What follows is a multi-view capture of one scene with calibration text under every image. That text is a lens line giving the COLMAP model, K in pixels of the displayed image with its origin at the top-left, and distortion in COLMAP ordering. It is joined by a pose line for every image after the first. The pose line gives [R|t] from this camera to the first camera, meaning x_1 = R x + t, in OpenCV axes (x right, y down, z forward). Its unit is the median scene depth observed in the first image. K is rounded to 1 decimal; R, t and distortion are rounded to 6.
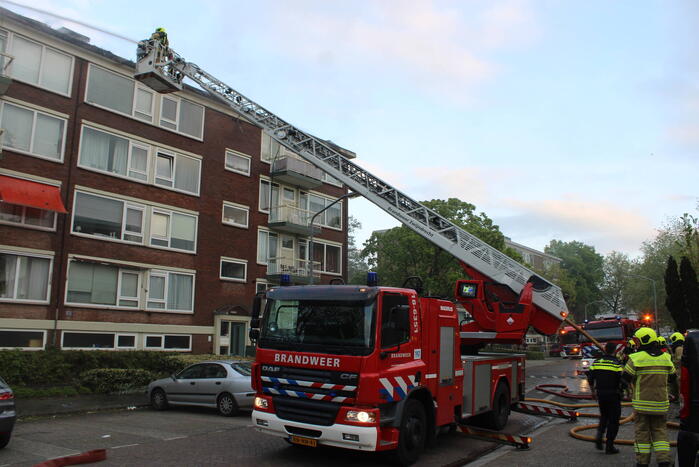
lens RADIAL K [[579.6, 0, 351.9], [0, 579.6, 233.9], [0, 0, 1]] dist [-0.168280, 0.143987]
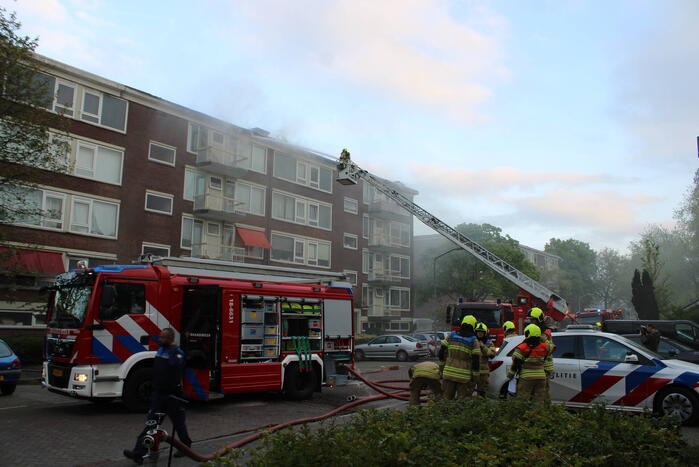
lens RADIAL K [[579.6, 0, 355.9], [0, 579.6, 233.6], [0, 0, 1]] dist [-0.168280, 0.143987]
pose [[0.999908, 0.006534, 0.011861, -0.276249], [-0.006840, 0.999640, 0.025955, -0.125166], [-0.011687, -0.026033, 0.999593, -0.691688]]
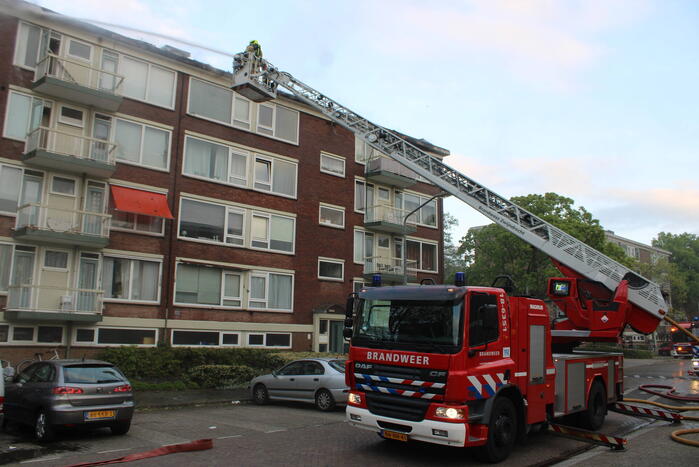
lens RADIAL K [[579.6, 0, 354.1], [0, 579.6, 233.9], [0, 0, 1]] dist [-0.168280, 0.143987]
pose [[0.986080, -0.021550, -0.164870, 0.008240], [0.022285, 0.999748, 0.002609, -0.003670], [0.164773, -0.006246, 0.986312, -0.014568]]
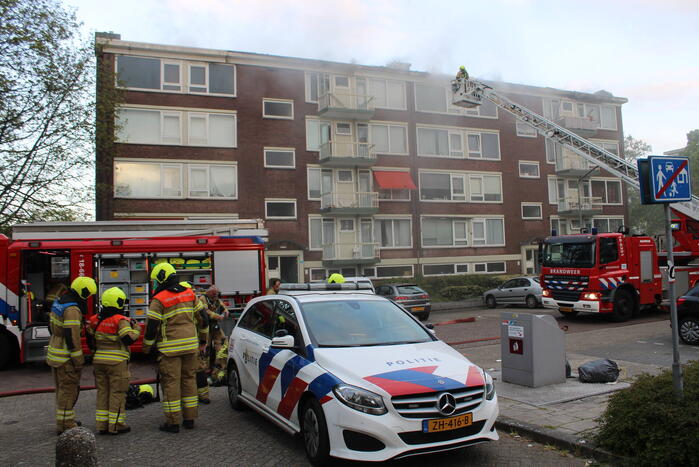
lens RADIAL K [[579.6, 0, 355.4], [0, 579.6, 230.5], [0, 0, 1]] dist [-0.168280, 0.143987]
pose [[0.867558, -0.069272, -0.492489, 0.116543], [0.129882, 0.987445, 0.089906, -0.086900], [0.480078, -0.141964, 0.865663, -0.462307]]
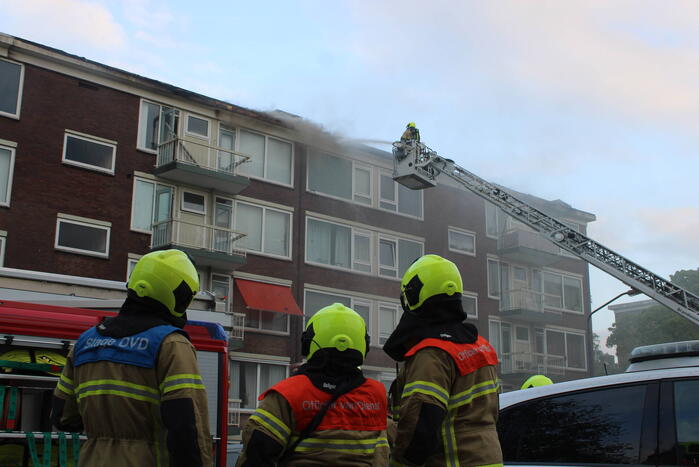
lens RADIAL K [[896.4, 0, 361.5], [0, 896.4, 219.8], [0, 0, 1]] dist [-0.052006, 0.000000]
pose [[0.977958, -0.057476, -0.200735, -0.104272], [0.038538, 0.994537, -0.097011, -0.046378], [0.205214, 0.087137, 0.974830, -0.432277]]
